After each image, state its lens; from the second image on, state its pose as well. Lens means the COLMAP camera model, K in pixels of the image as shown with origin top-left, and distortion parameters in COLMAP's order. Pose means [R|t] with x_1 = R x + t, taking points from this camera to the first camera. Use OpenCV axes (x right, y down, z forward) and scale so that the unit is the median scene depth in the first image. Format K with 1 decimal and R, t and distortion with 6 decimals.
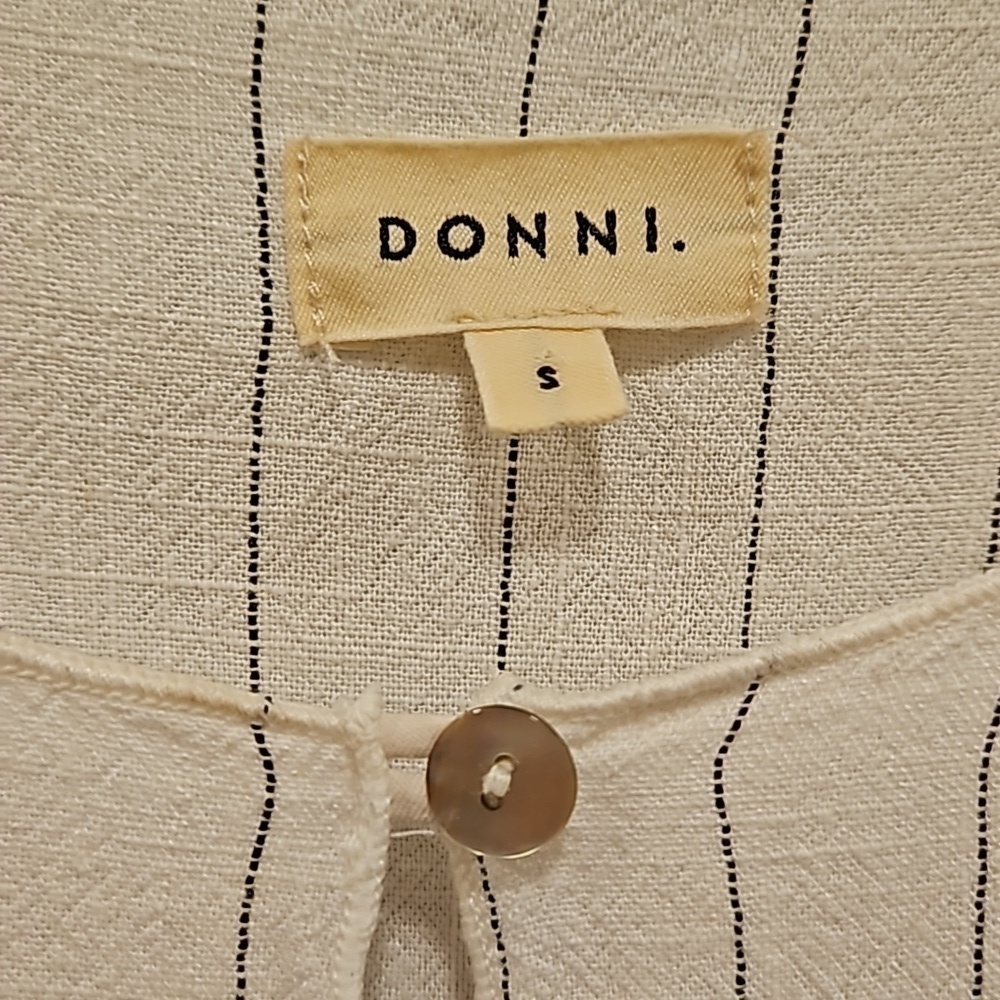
lens RADIAL K [[1464.5, 0, 500.2], [0, 1464.5, 487.2], [0, 0, 1]] dist [0.172051, -0.706696]
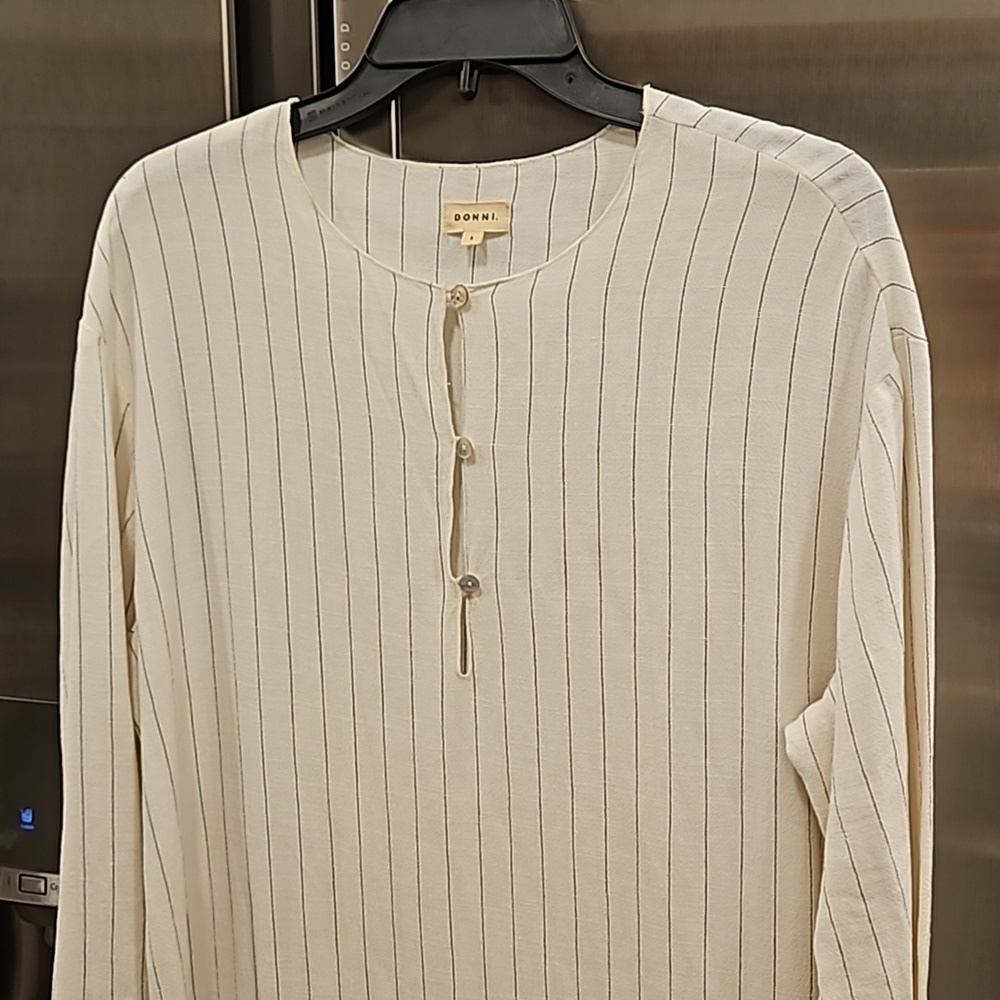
lens RADIAL K [[1464.5, 0, 500.2], [0, 1464.5, 487.2], [0, 0, 1]] dist [0.172051, -0.706696]
pose [[0.893912, 0.092789, -0.438533, 3.170182], [-0.076209, 0.995557, 0.055304, 0.671867], [0.441716, -0.016017, 0.897012, -4.967836]]
